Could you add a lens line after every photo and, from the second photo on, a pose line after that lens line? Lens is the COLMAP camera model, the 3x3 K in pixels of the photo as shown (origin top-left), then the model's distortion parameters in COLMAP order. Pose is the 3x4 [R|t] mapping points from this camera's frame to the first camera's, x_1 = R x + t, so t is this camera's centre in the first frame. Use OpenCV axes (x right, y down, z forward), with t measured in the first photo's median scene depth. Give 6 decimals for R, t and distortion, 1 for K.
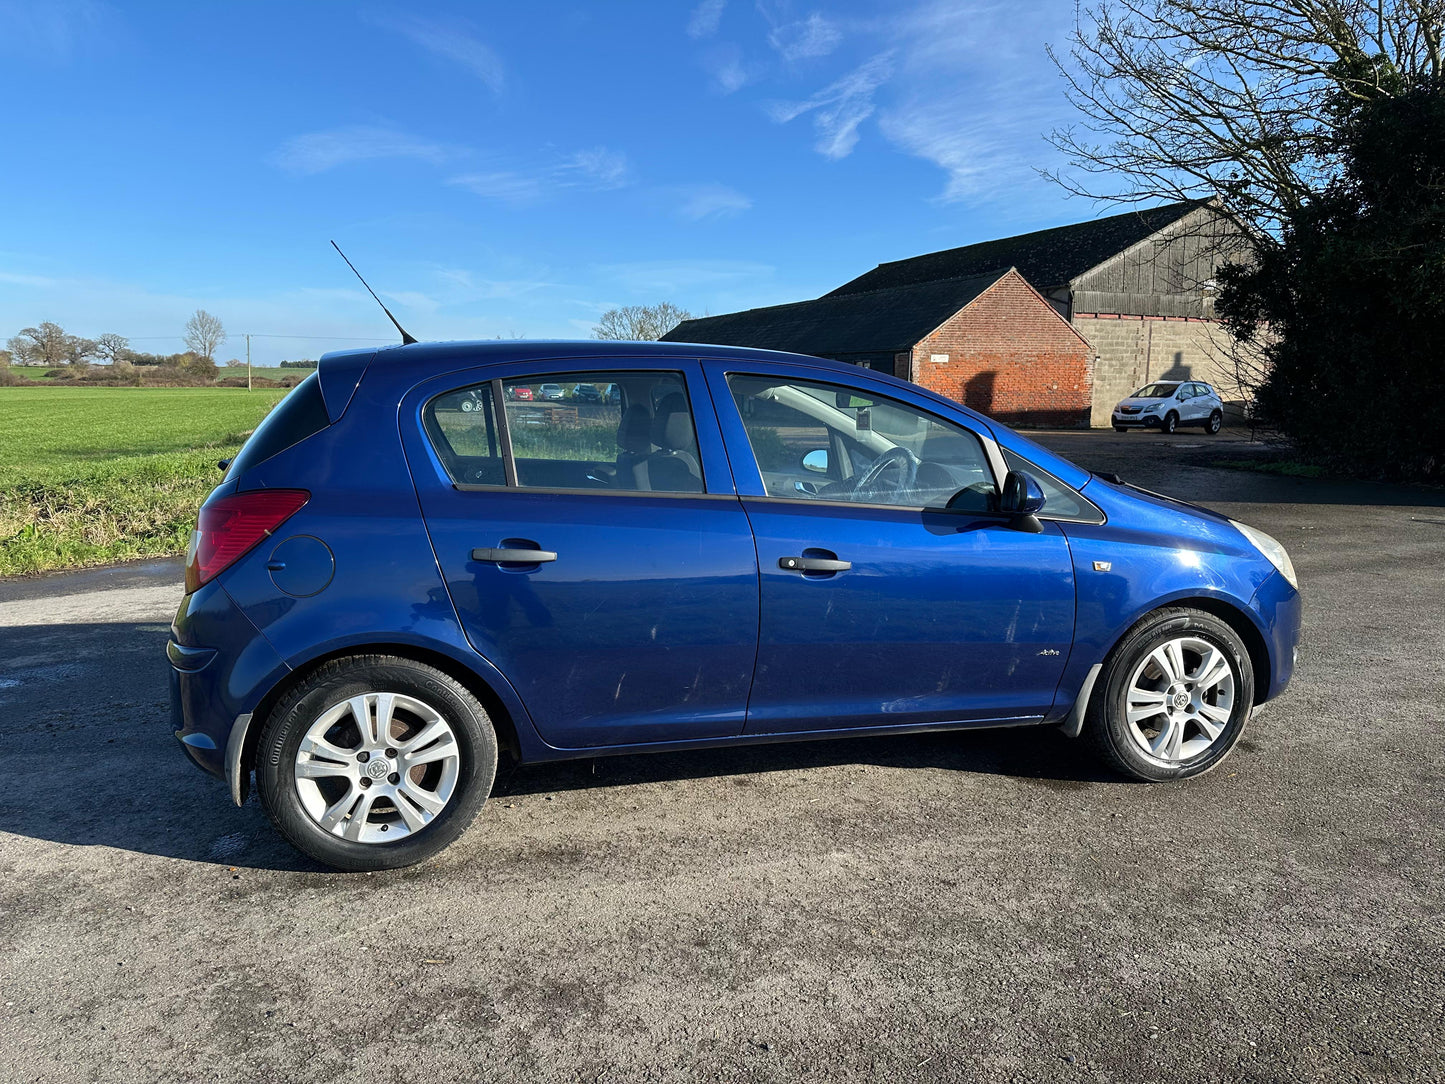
lens RADIAL K [[1012.9, 0, 729.0], [0, 1012.9, 545.0], [0, 0, 1]] dist [0.036559, -0.046742]
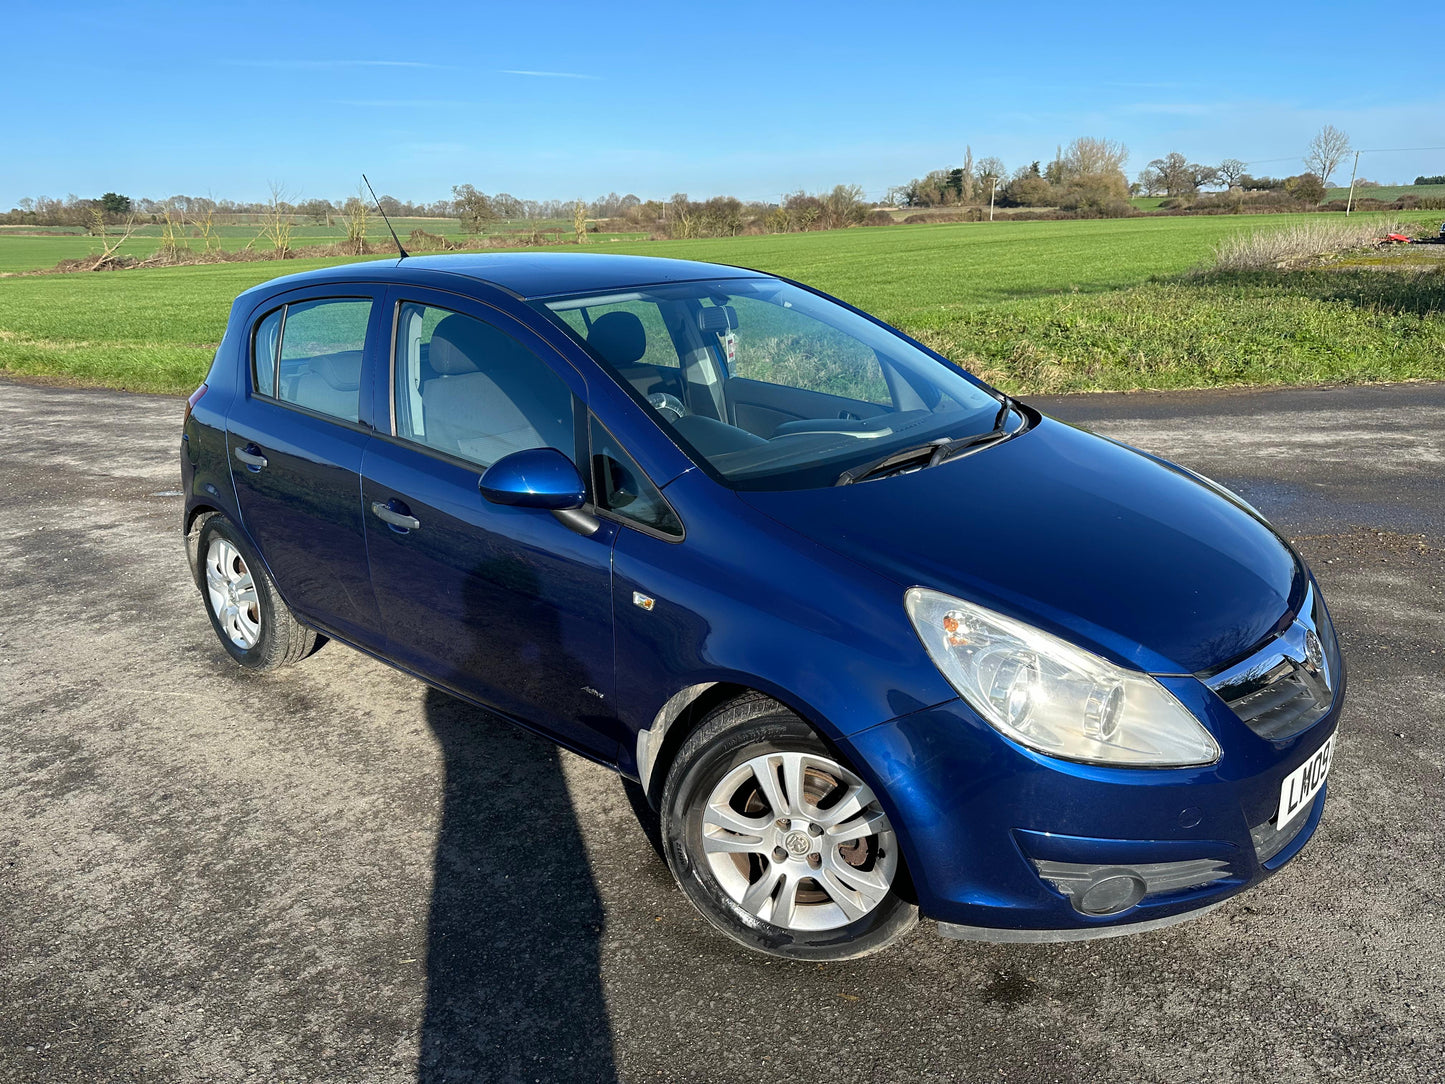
lens RADIAL K [[1015.9, 0, 721.3], [0, 1015.9, 548.6], [0, 0, 1]] dist [0.030406, -0.040206]
pose [[0.553016, 0.226811, -0.801704, 1.016342], [-0.091600, 0.972951, 0.212073, -0.178247], [0.828120, -0.043844, 0.558834, 0.709425]]
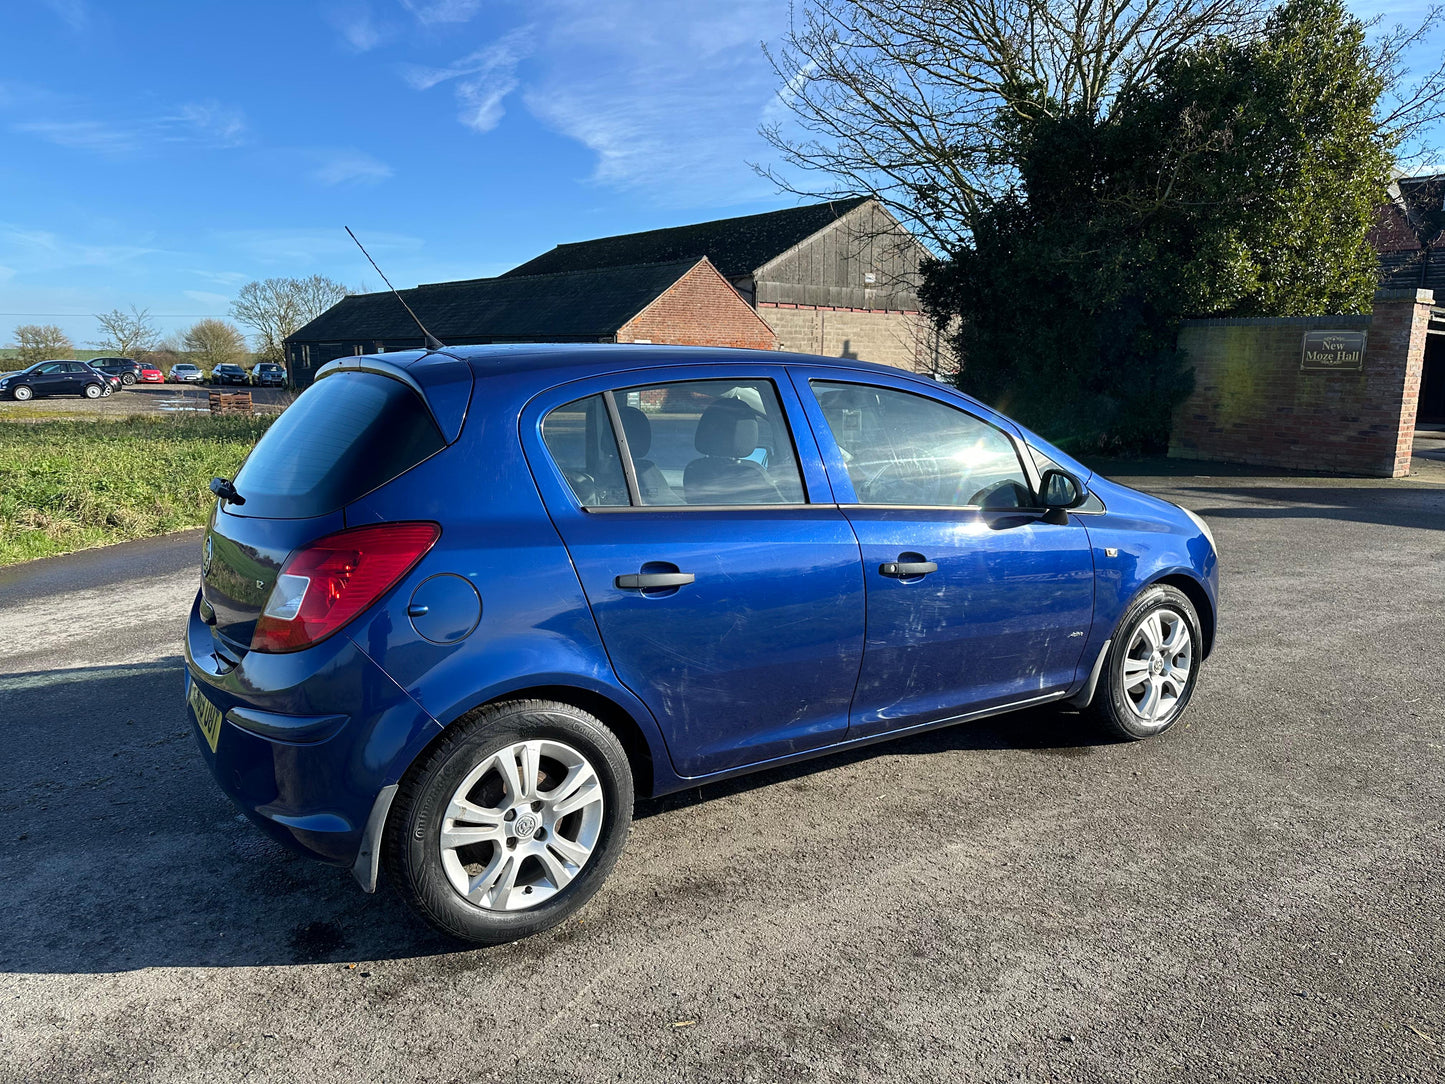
lens RADIAL K [[1012.9, 0, 728.3], [0, 1012.9, 548.1], [0, 0, 1]] dist [0.036559, -0.046742]
pose [[0.948223, -0.056218, 0.312590, -0.402941], [0.049641, 0.998347, 0.028965, -0.039197], [-0.313701, -0.011949, 0.949447, 0.084183]]
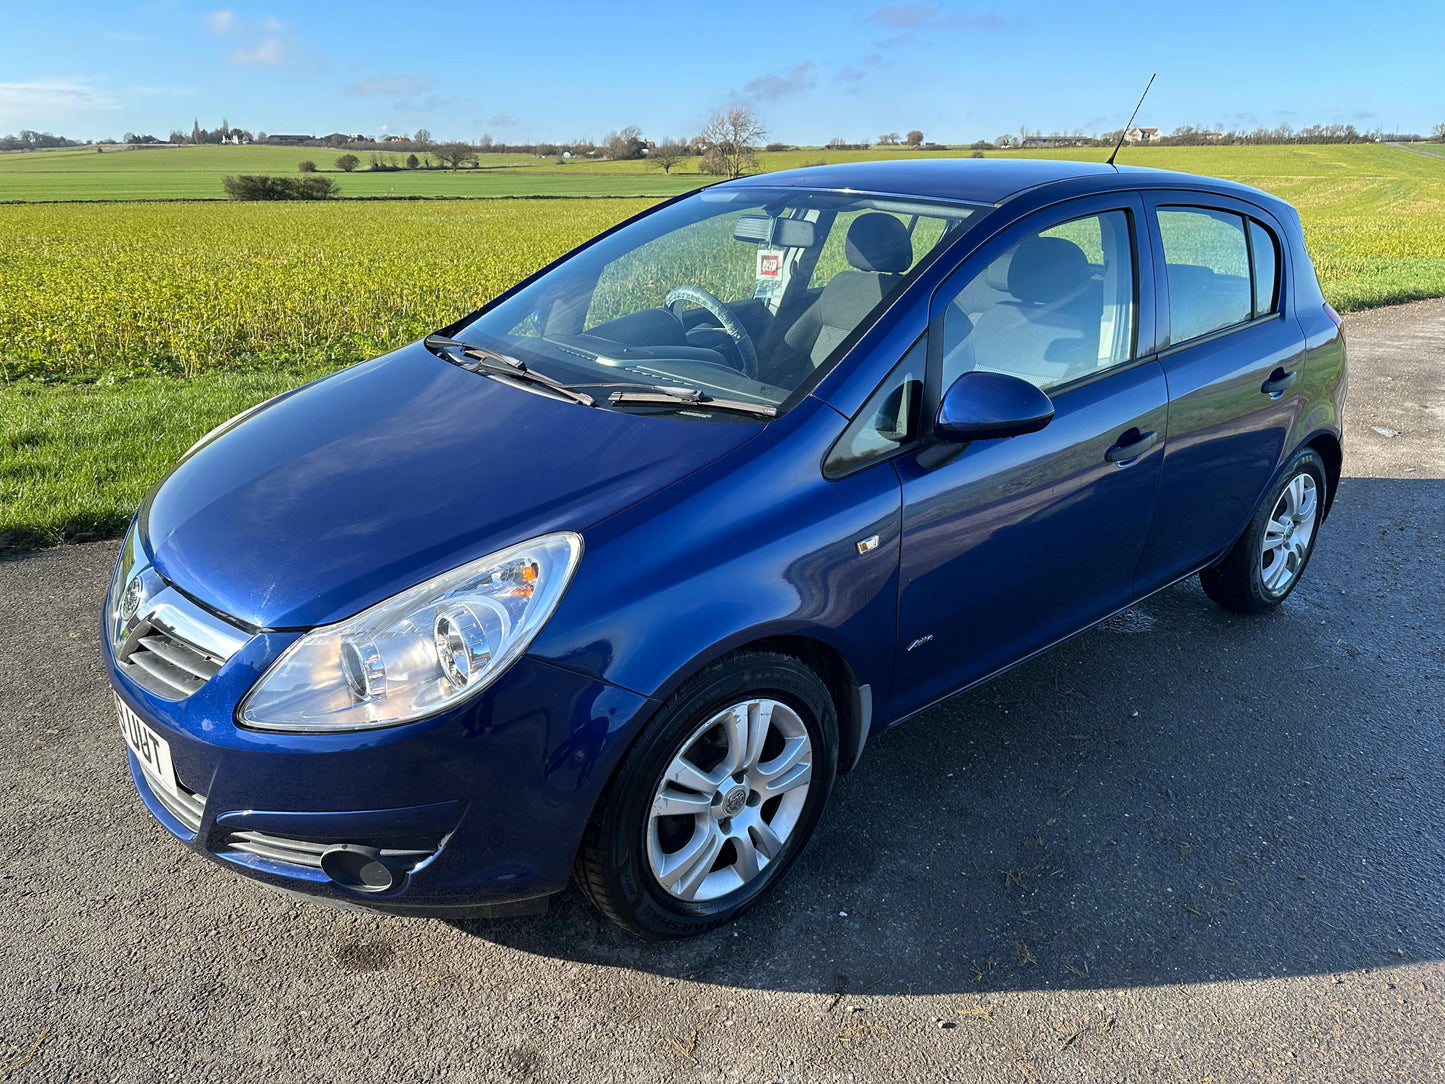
lens RADIAL K [[1012.9, 0, 728.7], [0, 1012.9, 535.0], [0, 0, 1]] dist [0.036559, -0.046742]
pose [[-0.904149, 0.127692, -0.407688, 0.606980], [-0.083584, 0.882971, 0.461925, -0.362408], [0.418961, 0.451726, -0.787664, 2.091879]]
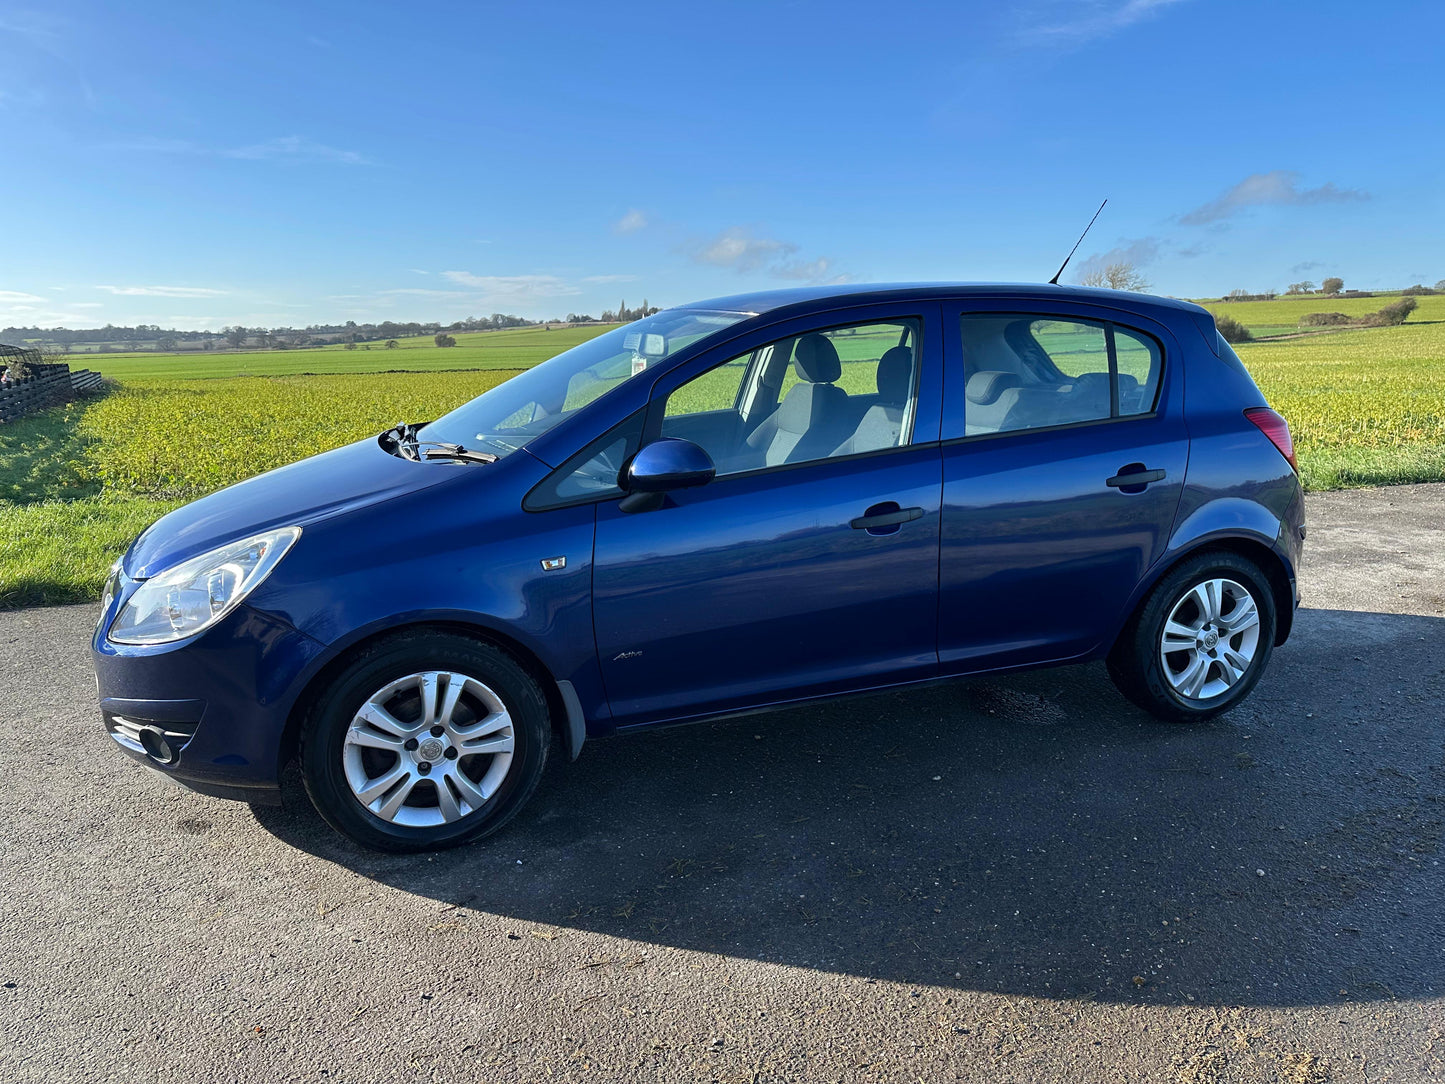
lens RADIAL K [[1012.9, 0, 716.4], [0, 1012.9, 544.1], [0, 0, 1]] dist [0.036559, -0.046742]
pose [[-0.996948, 0.027748, -0.072971, 0.174347], [0.000390, 0.936461, 0.350772, -0.373846], [0.078068, 0.349673, -0.933614, 2.416888]]
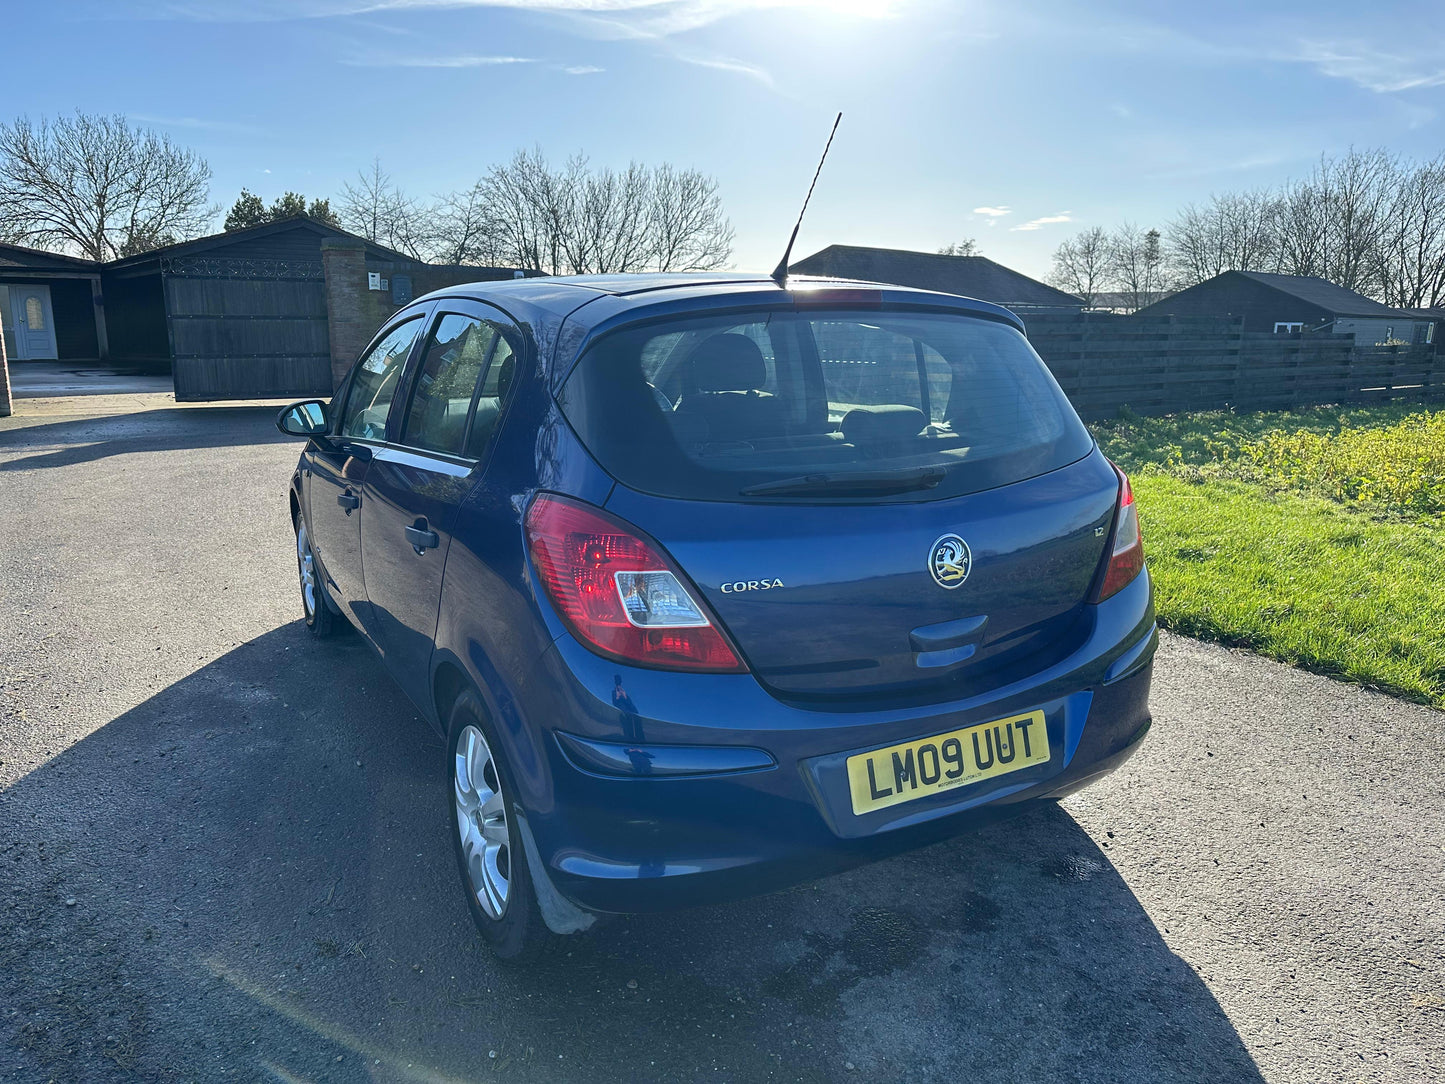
lens RADIAL K [[1012.9, 0, 721.0], [0, 1012.9, 545.3], [0, 0, 1]] dist [0.036559, -0.046742]
pose [[-0.246818, -0.221286, 0.943458, -1.154386], [0.139661, 0.955292, 0.260598, -0.235088], [-0.958945, 0.196085, -0.204879, 1.381094]]
